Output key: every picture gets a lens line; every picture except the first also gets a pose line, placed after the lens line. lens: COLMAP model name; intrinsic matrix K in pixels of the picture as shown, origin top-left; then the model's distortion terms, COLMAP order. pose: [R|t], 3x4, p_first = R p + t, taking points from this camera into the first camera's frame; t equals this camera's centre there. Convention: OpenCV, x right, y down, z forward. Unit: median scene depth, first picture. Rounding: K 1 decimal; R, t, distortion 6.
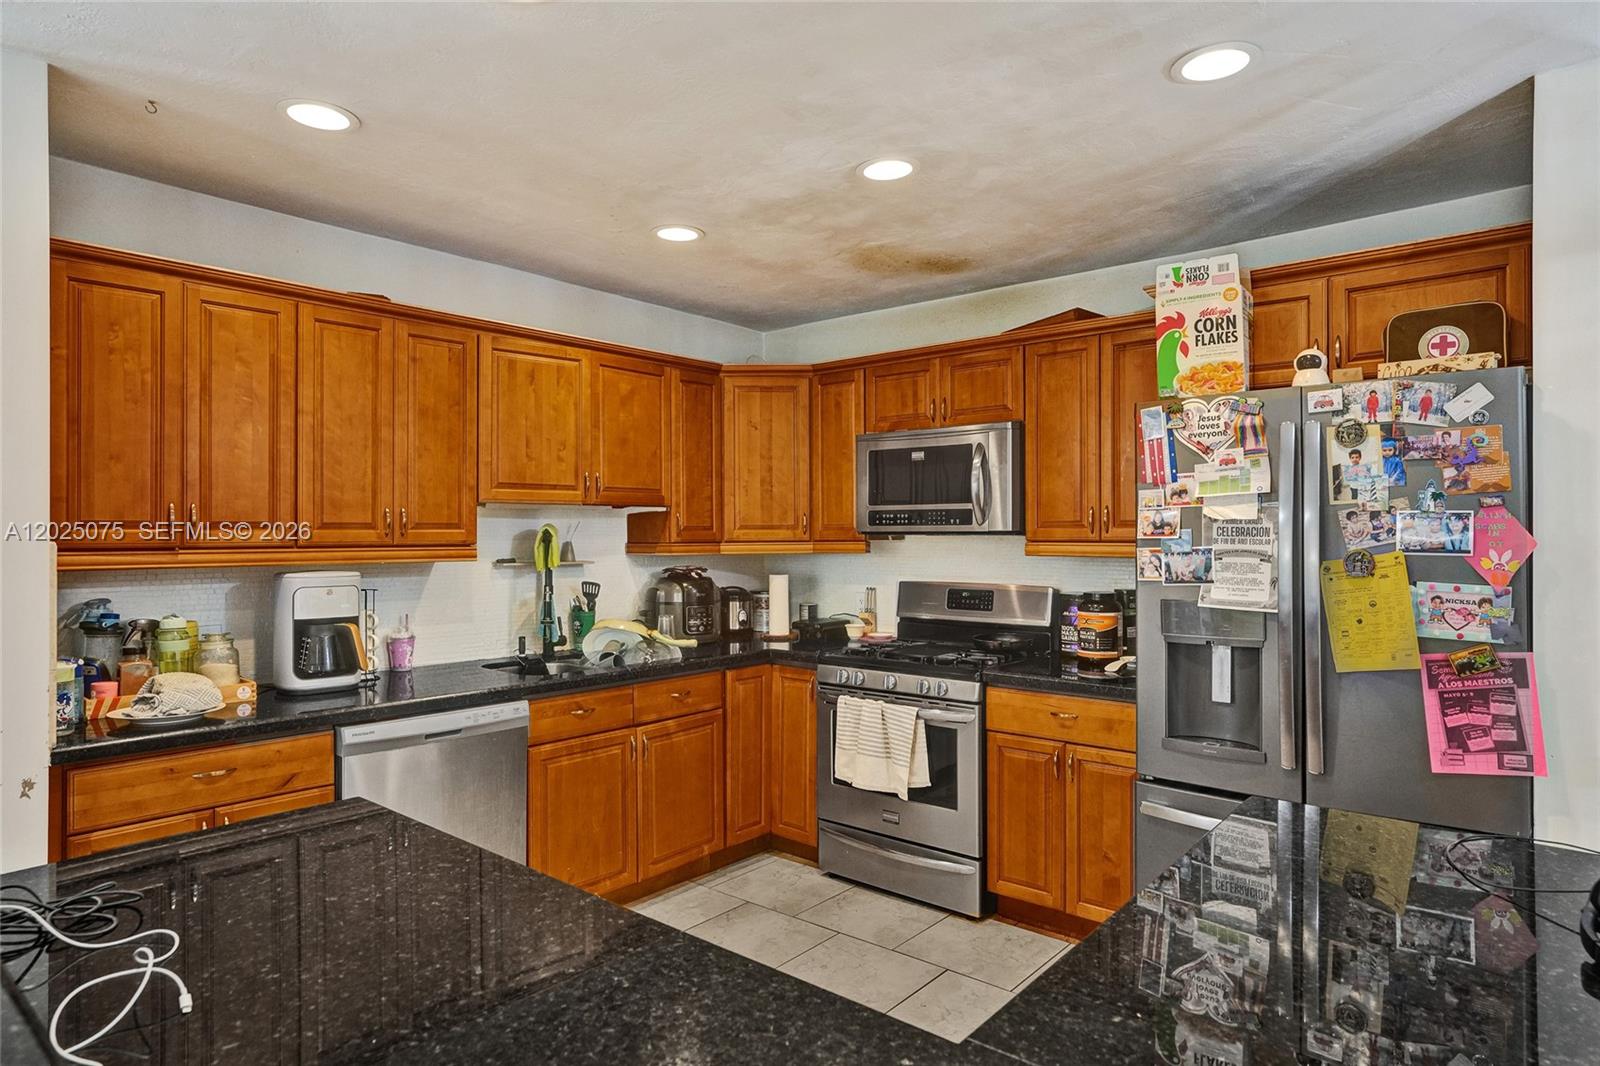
lens RADIAL K [[930.1, 0, 797.4], [0, 930.1, 528.4], [0, 0, 1]] dist [-0.013032, 0.009455]
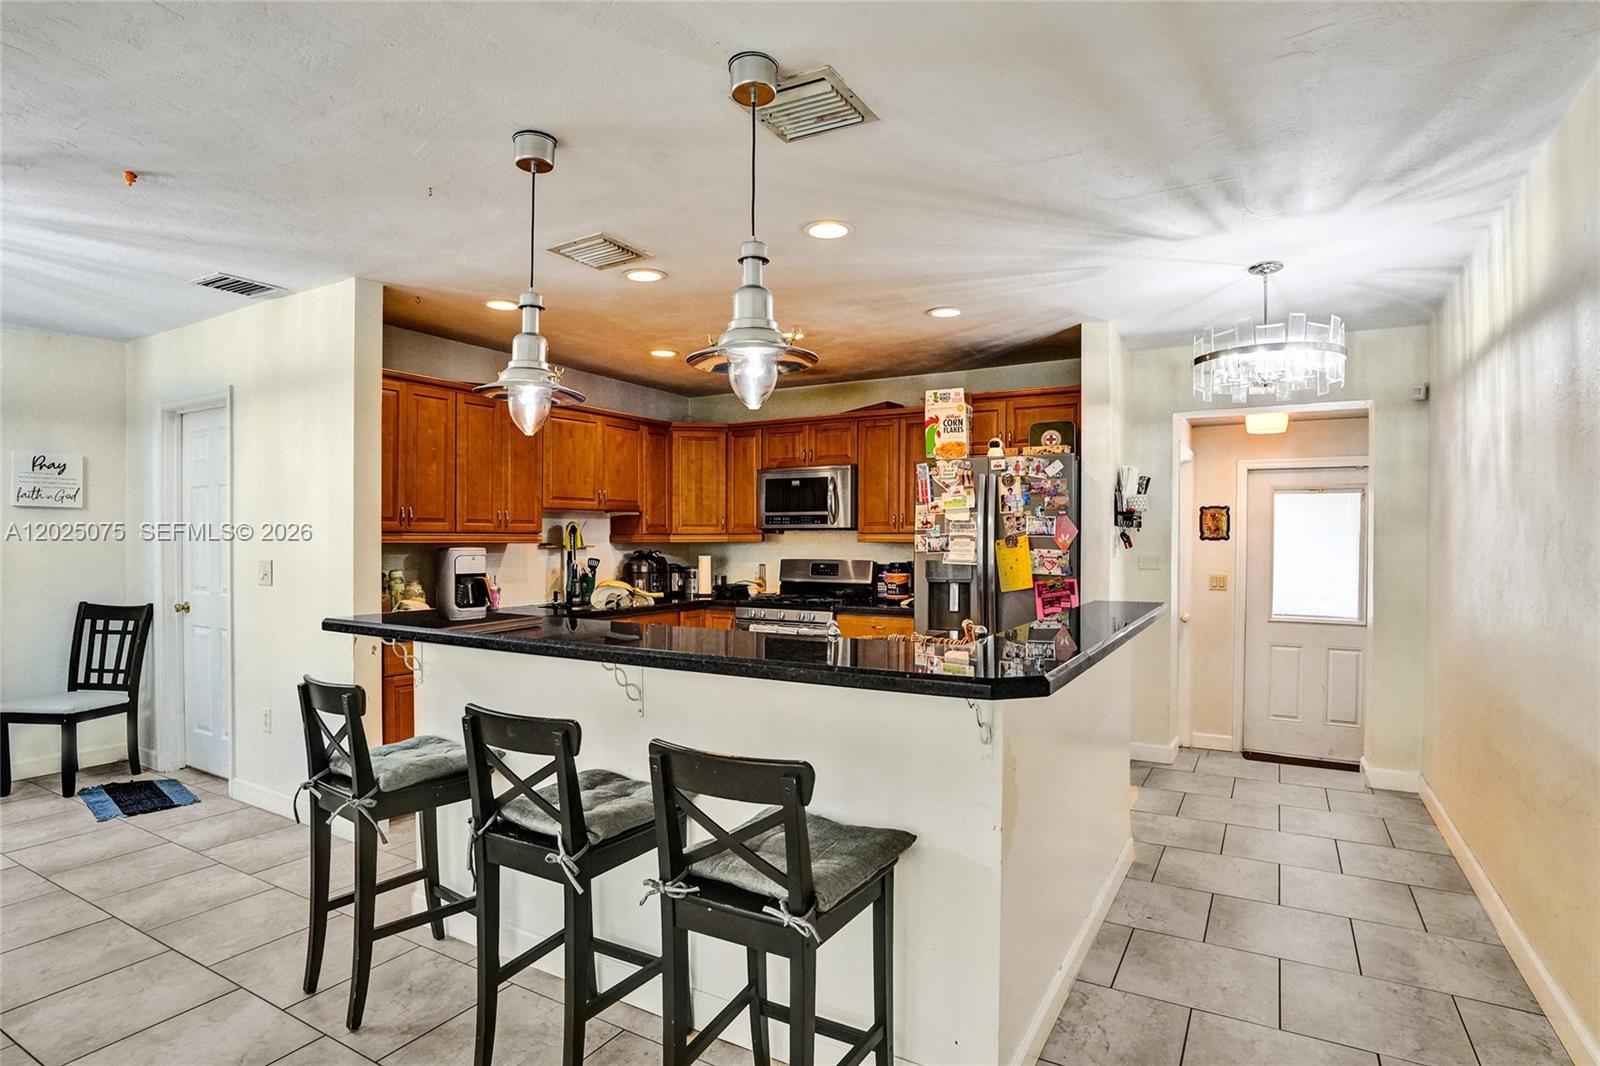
lens RADIAL K [[843.5, 0, 789.8], [0, 843.5, 545.7], [0, 0, 1]] dist [-0.036890, 0.004118]
pose [[0.985375, 0.002774, 0.170377, -0.166470], [-0.005013, 0.999907, 0.012714, 0.019048], [-0.170326, -0.013382, 0.985297, -0.596809]]
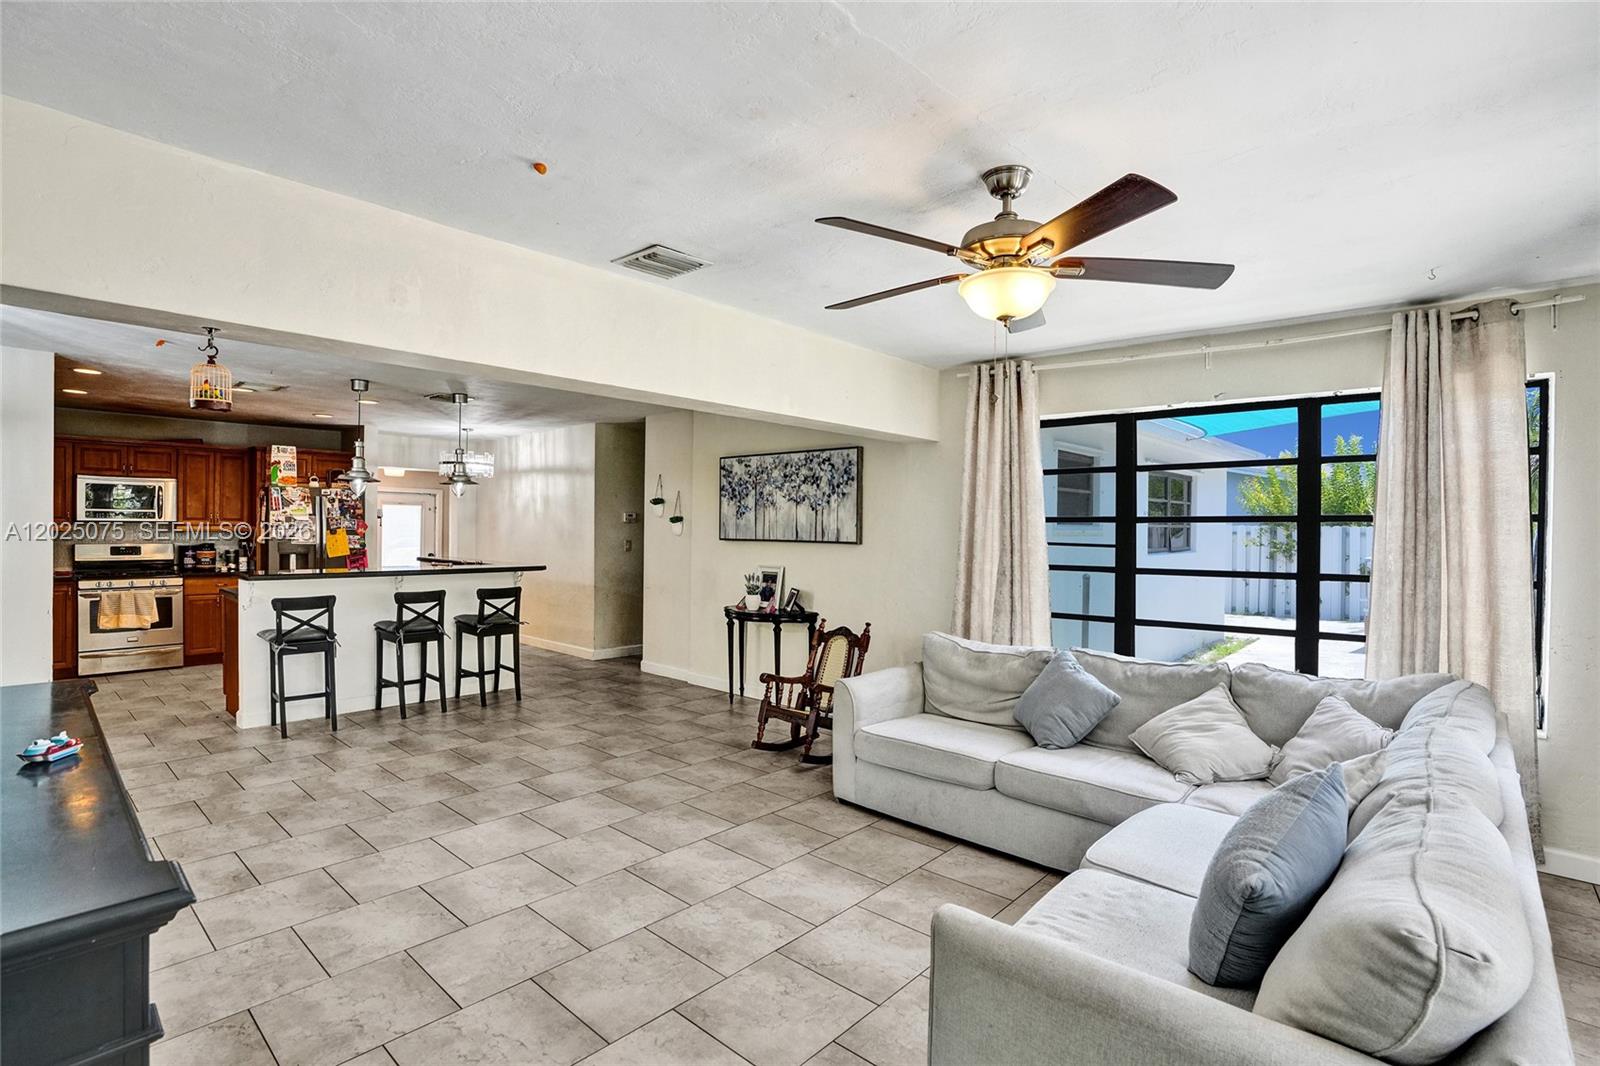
lens RADIAL K [[801.4, 0, 813.5], [0, 801.4, 535.2], [0, 0, 1]] dist [-0.044236, 0.010246]
pose [[0.030840, -0.010281, 0.999471, -2.084974], [-0.019221, 0.999756, 0.010877, -0.017902], [-0.999339, -0.019546, 0.030635, -0.927423]]
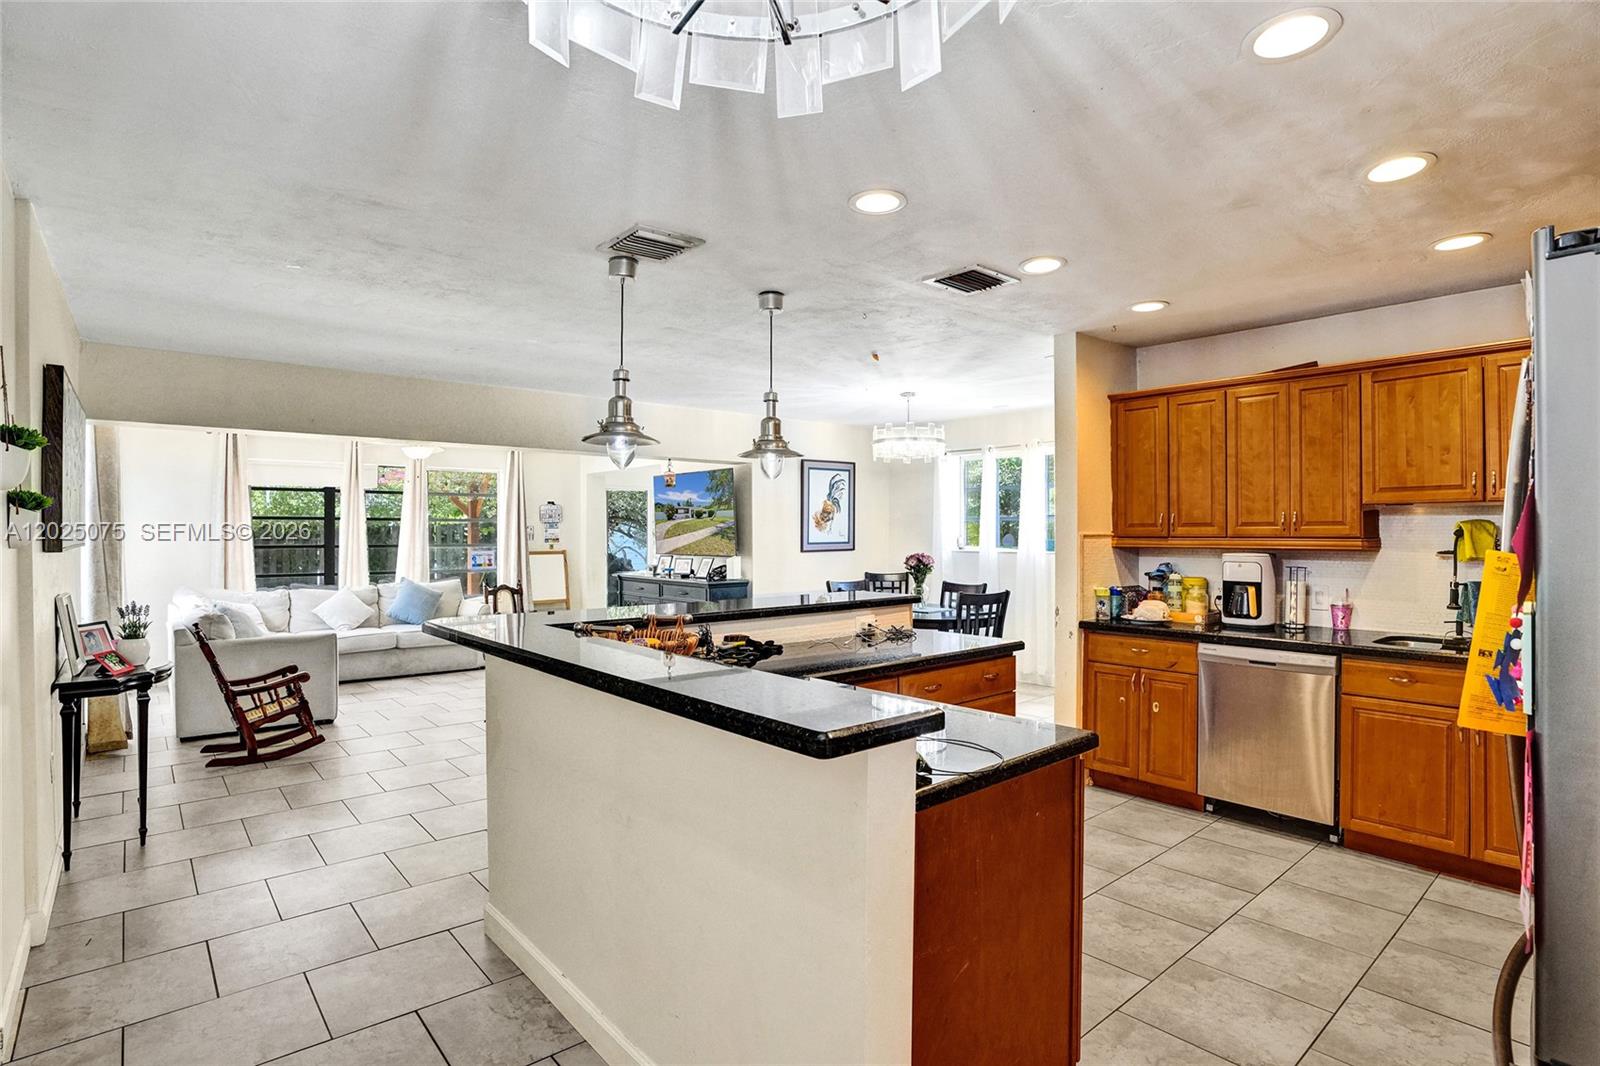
lens RADIAL K [[801.4, 0, 803.5], [0, 801.4, 528.9], [0, 0, 1]] dist [-0.044236, 0.010246]
pose [[-0.142213, -0.005106, -0.989823, 0.871013], [0.004777, 0.999972, -0.005845, 0.008907], [0.989824, -0.005560, -0.142185, 0.399468]]
